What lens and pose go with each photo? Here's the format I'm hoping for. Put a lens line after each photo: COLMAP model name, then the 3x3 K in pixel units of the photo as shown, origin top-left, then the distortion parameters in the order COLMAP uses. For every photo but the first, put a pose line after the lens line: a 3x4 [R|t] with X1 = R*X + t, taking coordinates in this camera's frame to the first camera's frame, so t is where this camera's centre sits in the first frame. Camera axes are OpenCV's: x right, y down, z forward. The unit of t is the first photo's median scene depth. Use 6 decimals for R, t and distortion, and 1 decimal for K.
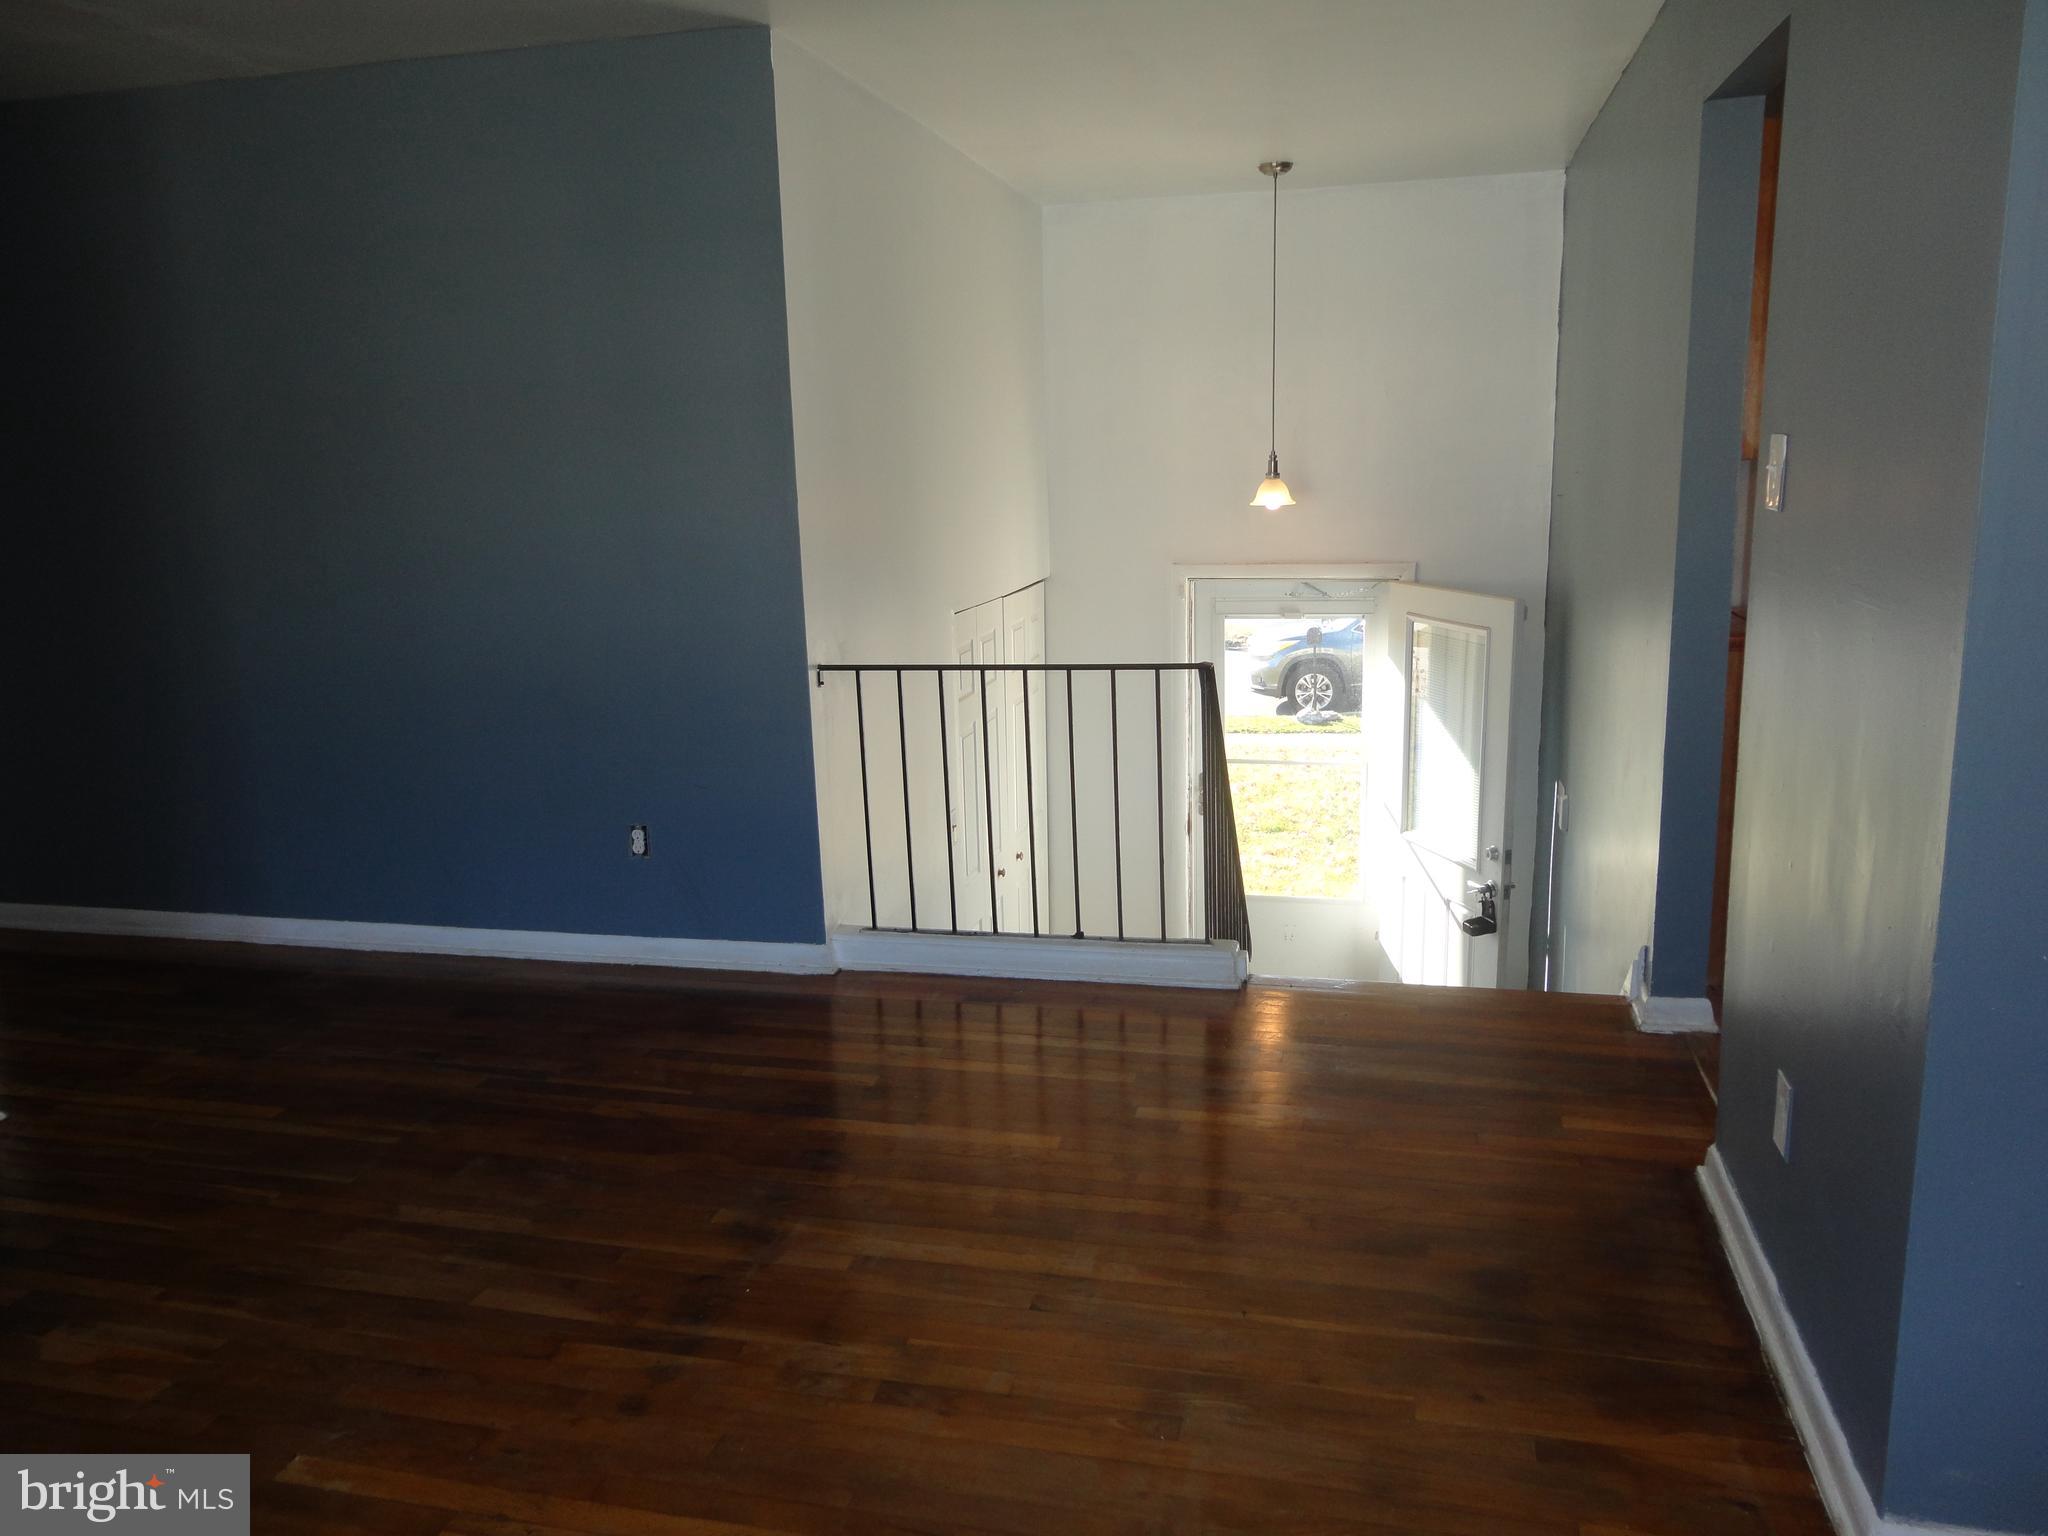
lens RADIAL K [[1505.7, 0, 1024.0], [0, 1505.7, 768.0], [0, 0, 1]] dist [-0.013699, 0.025960]
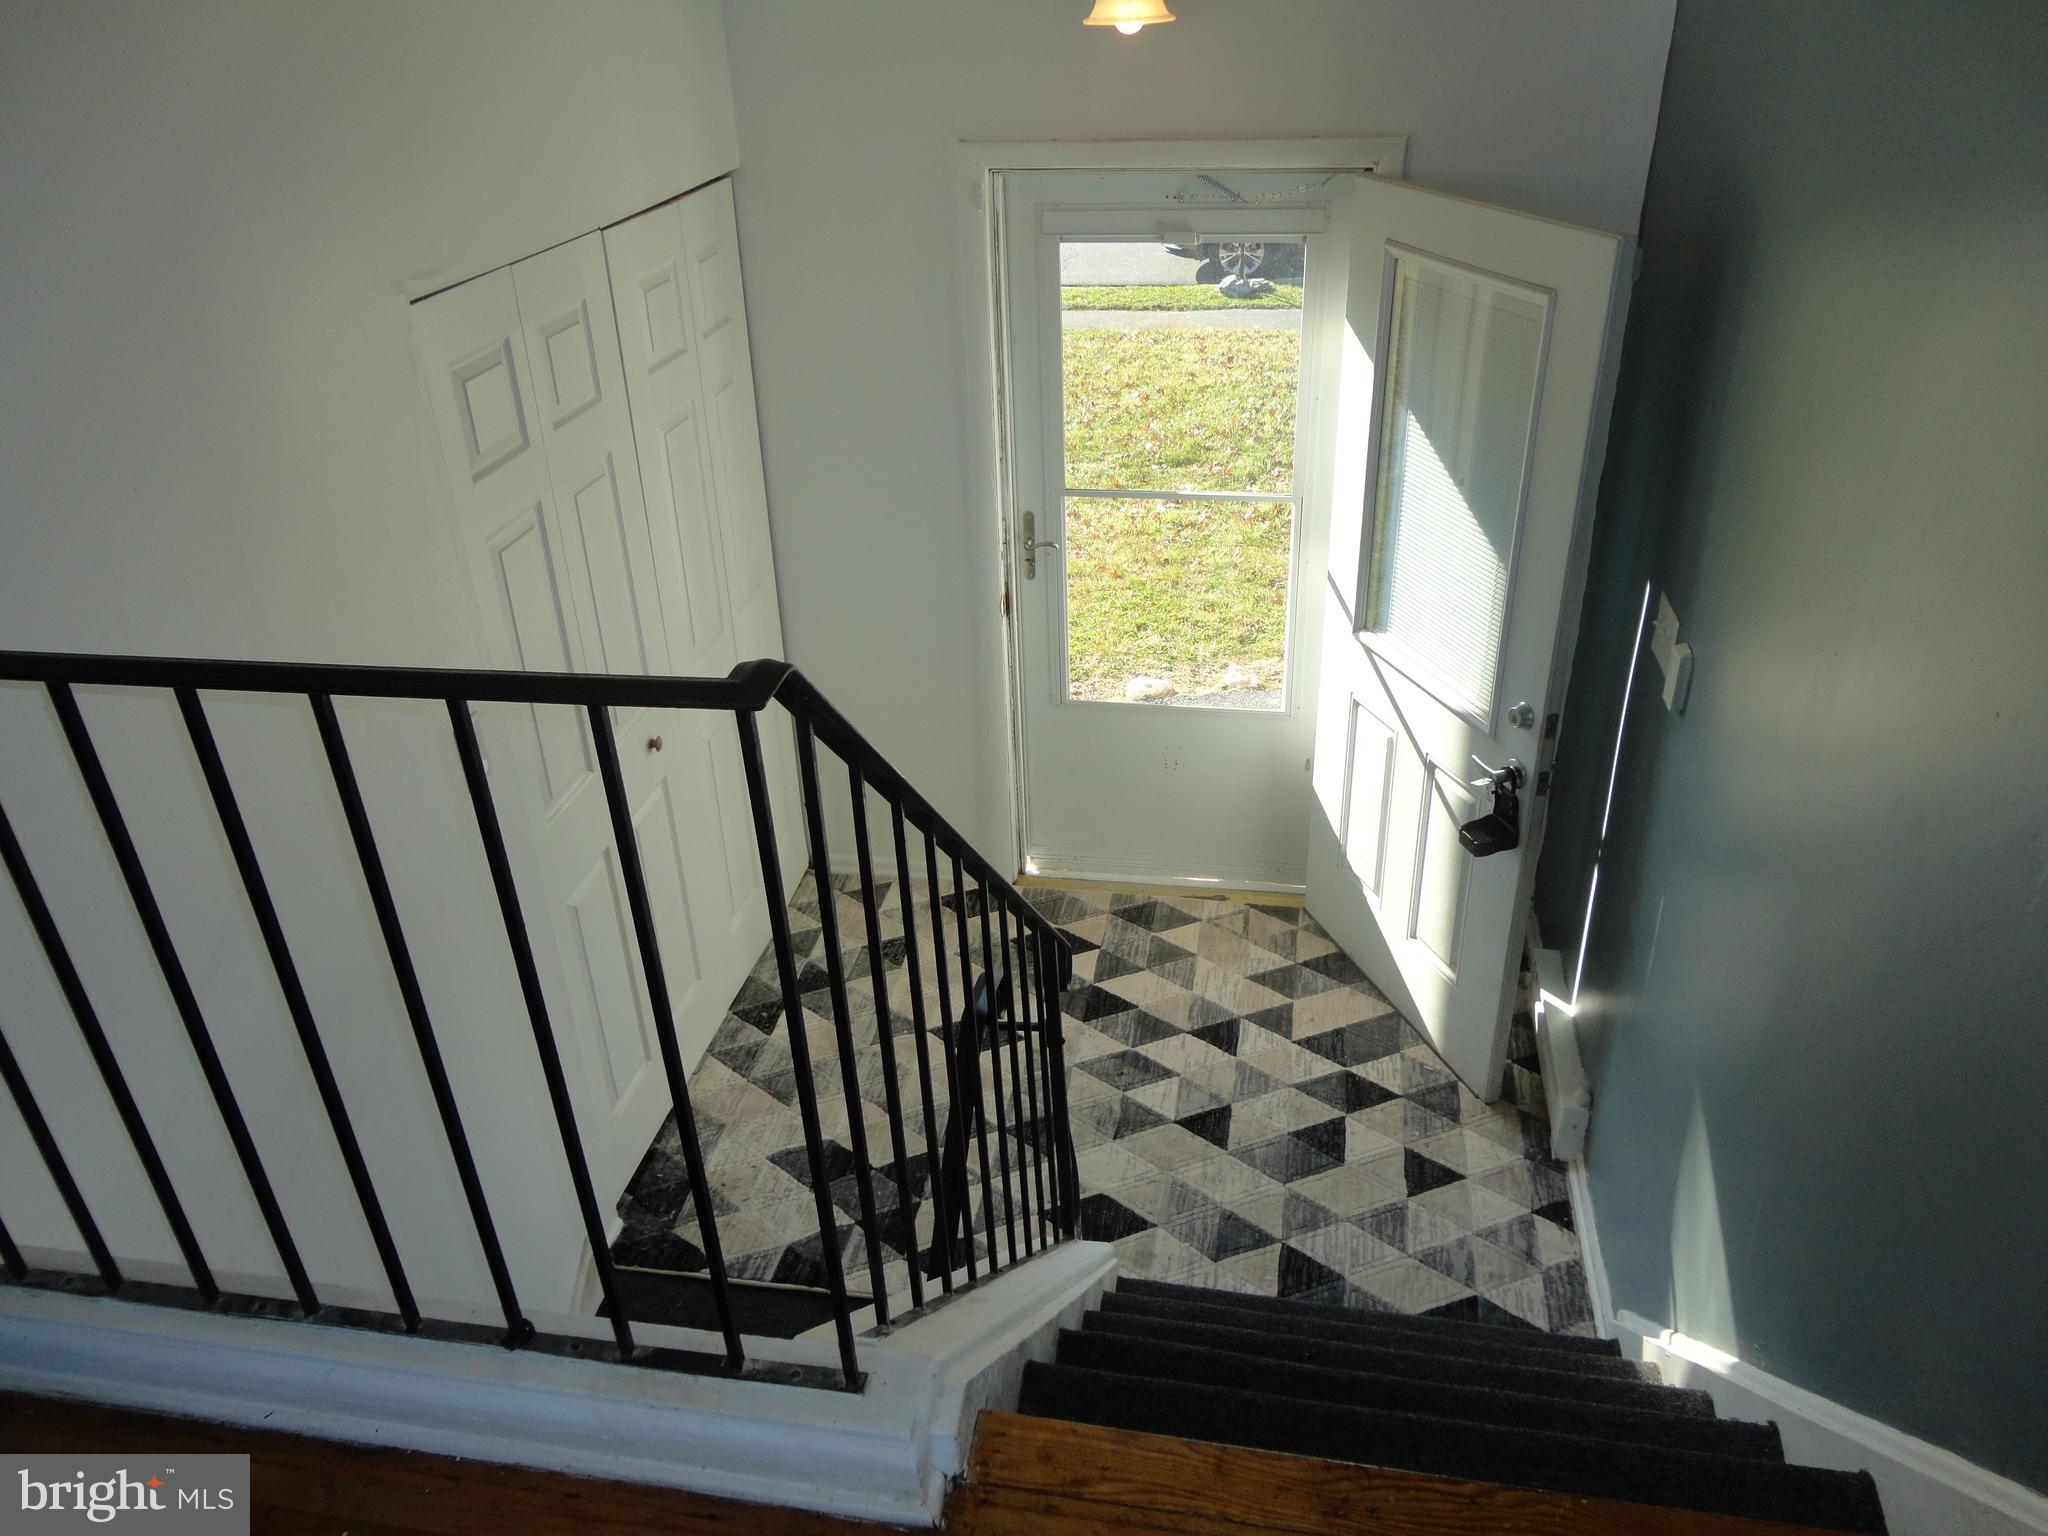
lens RADIAL K [[1505.7, 0, 1024.0], [0, 1505.7, 768.0], [0, 0, 1]] dist [-0.013699, 0.025960]
pose [[0.998584, -0.033059, 0.041671, 0.092361], [0.019310, 0.955267, 0.295113, -0.079502], [-0.049563, -0.293891, 0.954553, 0.417408]]
